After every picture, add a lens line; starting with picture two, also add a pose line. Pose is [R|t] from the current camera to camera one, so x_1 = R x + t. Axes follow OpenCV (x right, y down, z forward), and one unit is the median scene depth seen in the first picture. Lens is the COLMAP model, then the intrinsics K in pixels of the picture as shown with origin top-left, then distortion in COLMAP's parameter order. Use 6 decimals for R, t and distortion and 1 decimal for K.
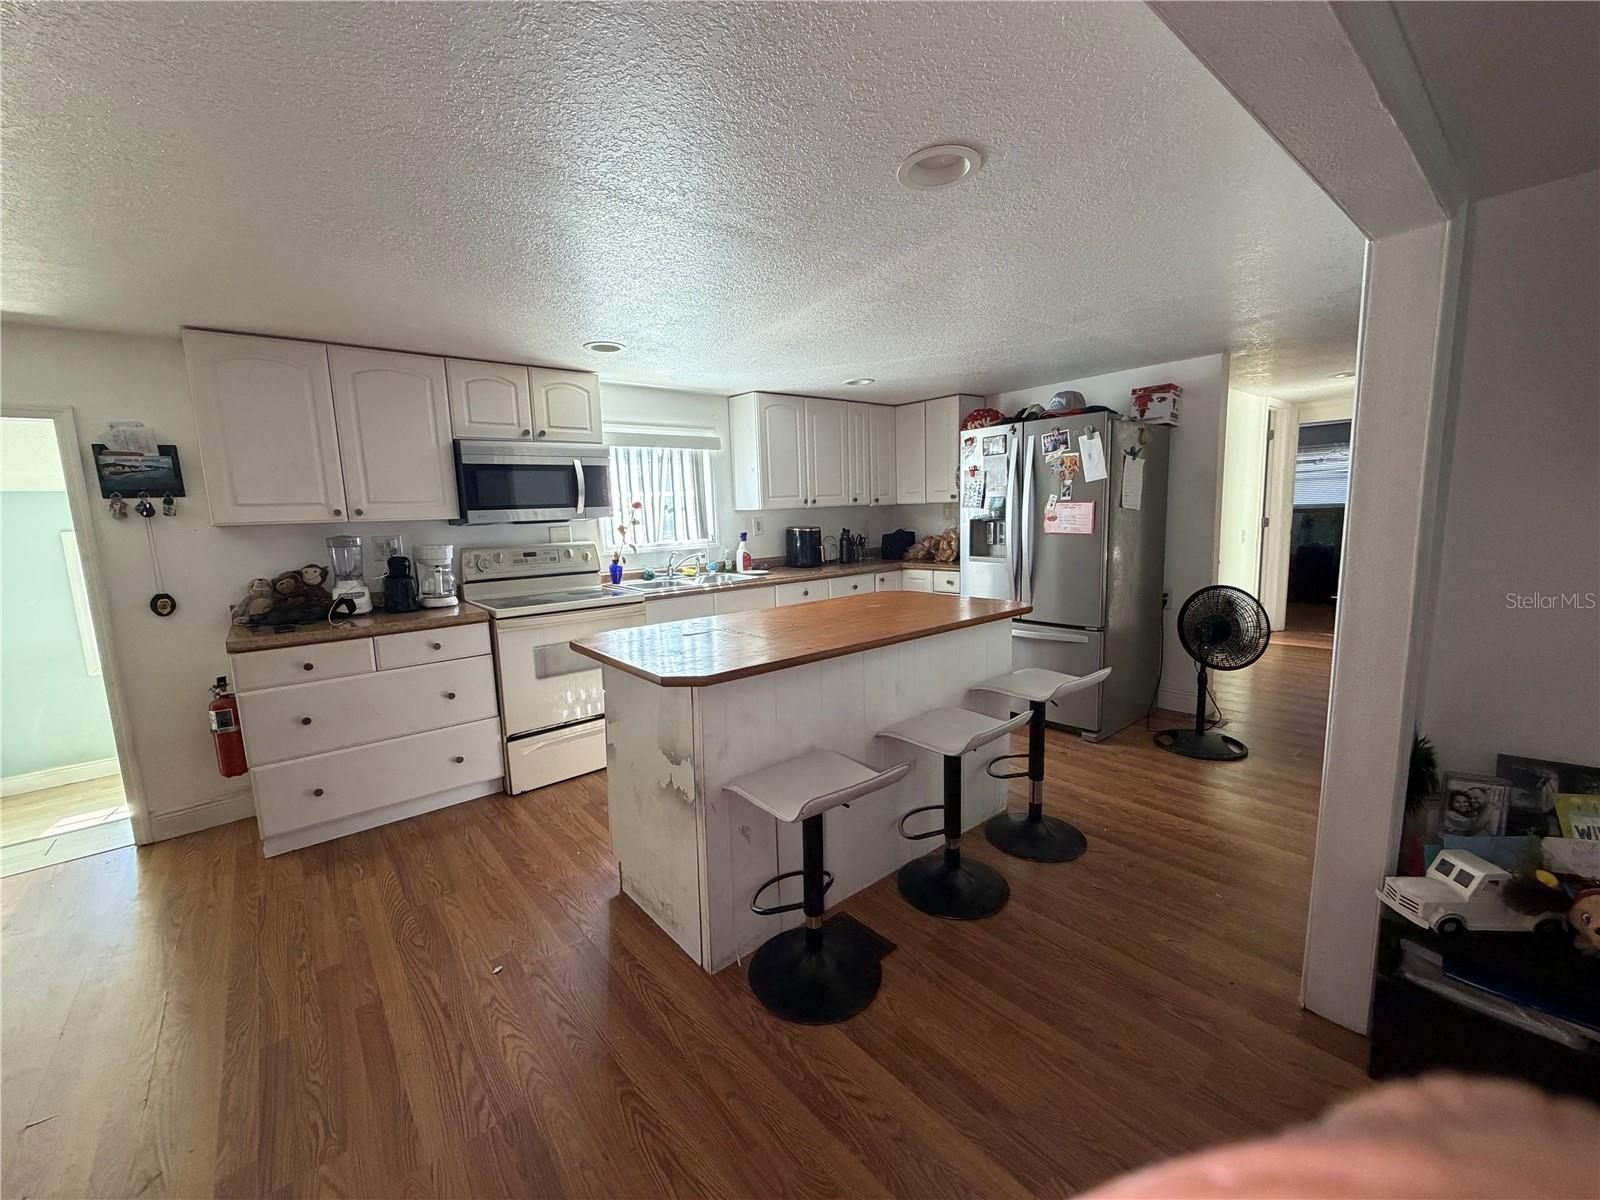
lens RADIAL K [[639.5, 0, 800.0], [0, 639.5, 600.0], [0, 0, 1]] dist [-0.000282, 0.000036]
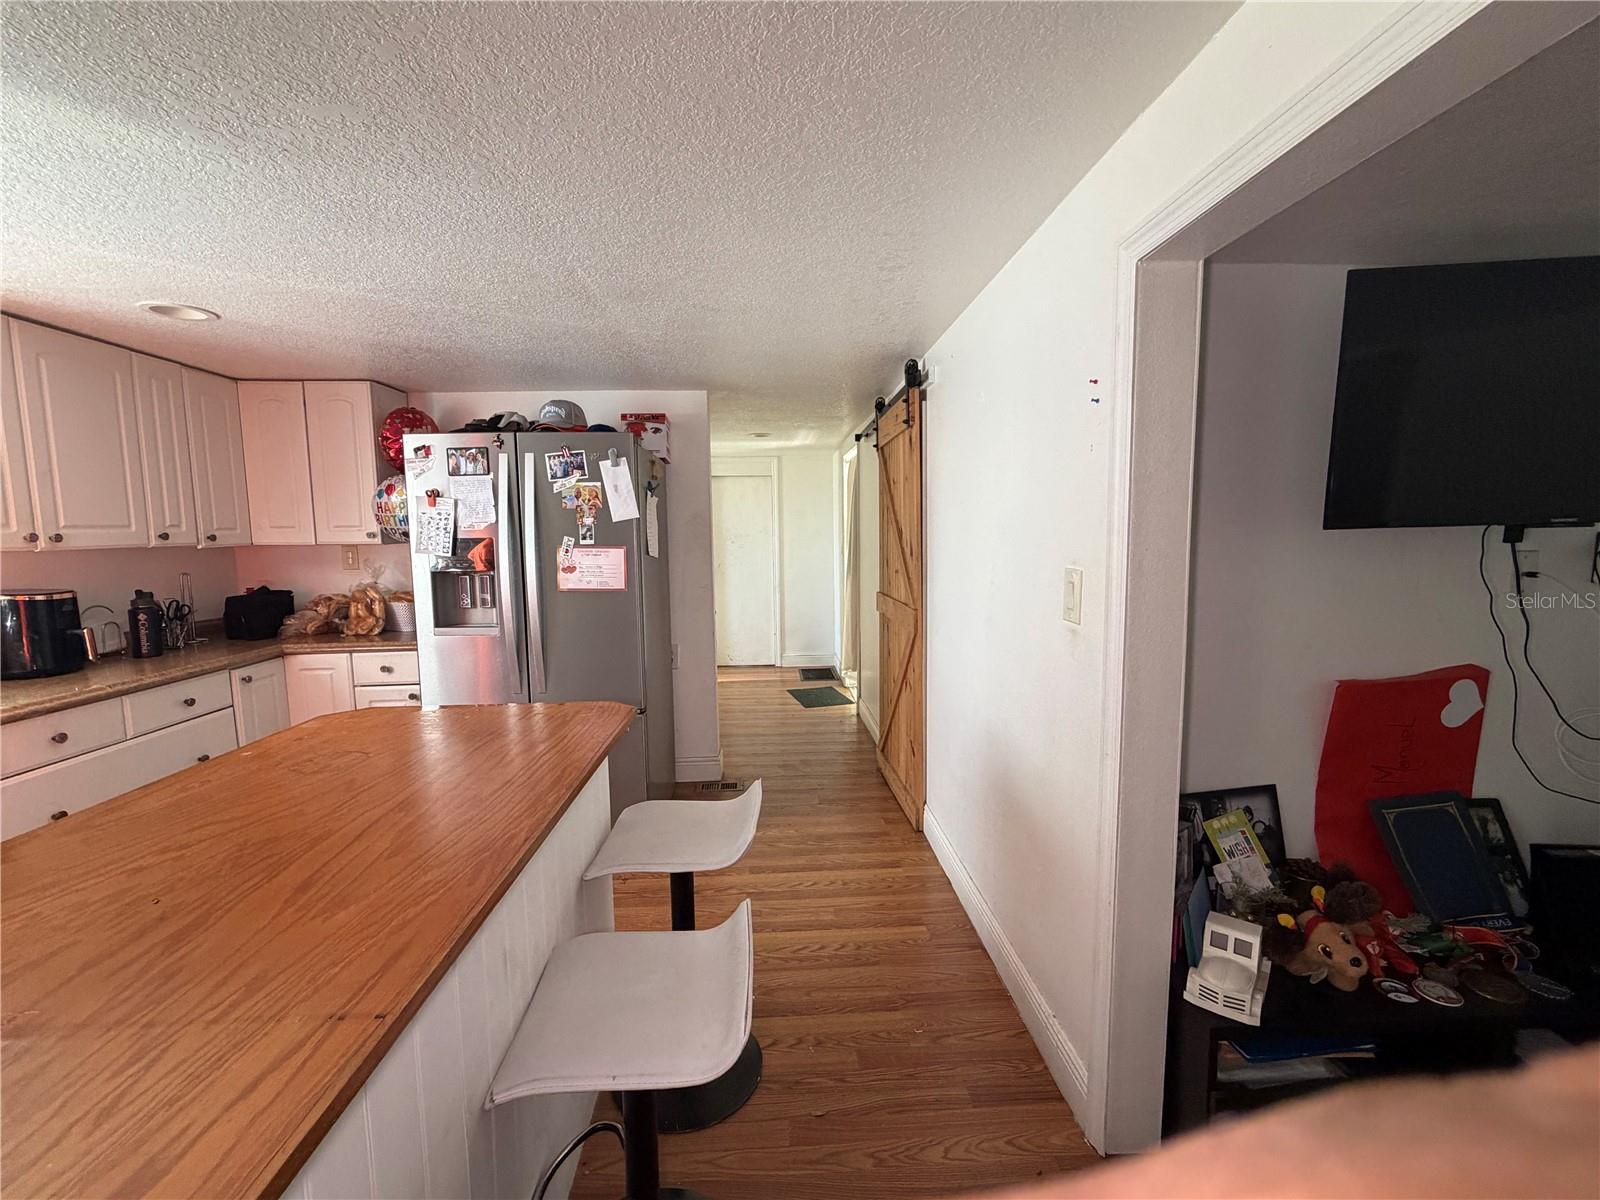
lens RADIAL K [[667.4, 0, 790.2], [0, 667.4, 599.1], [0, 0, 1]] dist [-0.000430, -0.000073]
pose [[0.606625, -0.051252, 0.793335, -0.052050], [0.104912, 0.994353, -0.015983, -0.051805], [-0.788036, 0.092925, 0.608576, 0.321239]]
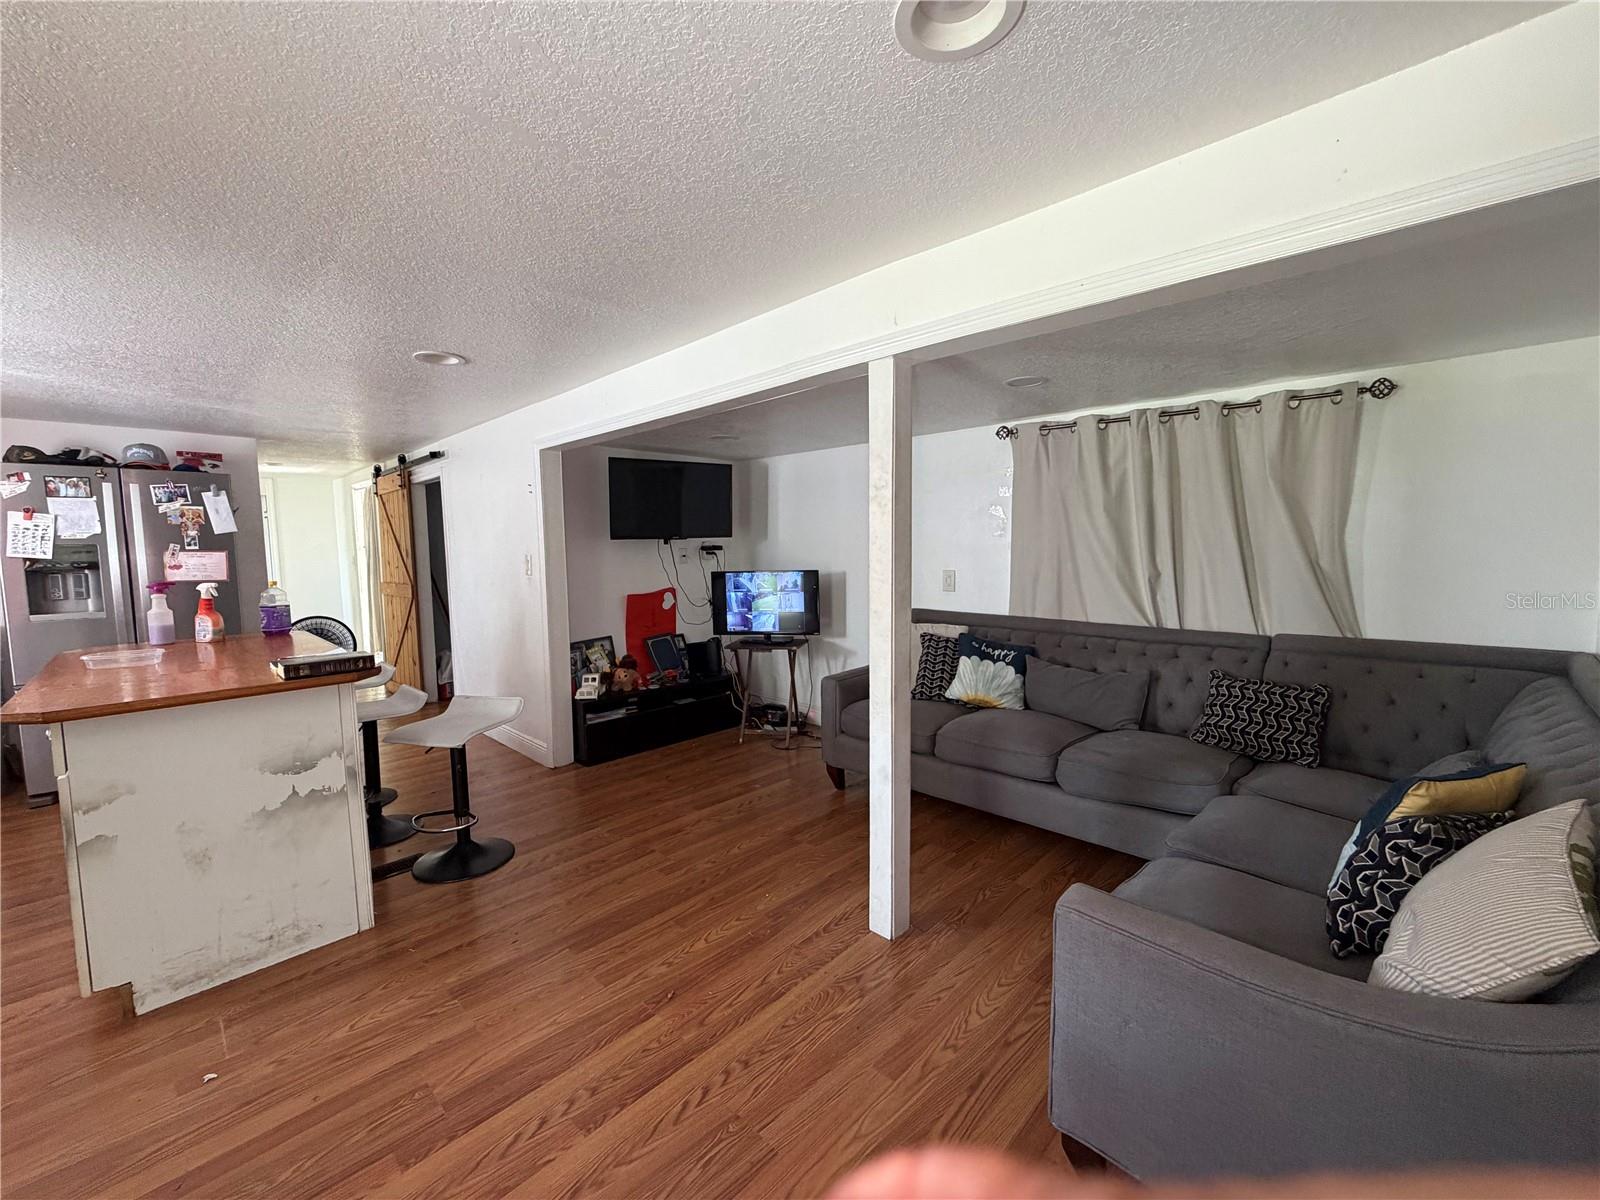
lens RADIAL K [[639.5, 0, 800.0], [0, 639.5, 600.0], [0, 0, 1]] dist [-0.000282, 0.000036]
pose [[-0.110823, -0.047395, 0.992709, -0.690357], [0.159082, 0.985137, 0.064793, 0.016706], [-0.981026, 0.165103, -0.101636, 0.119662]]
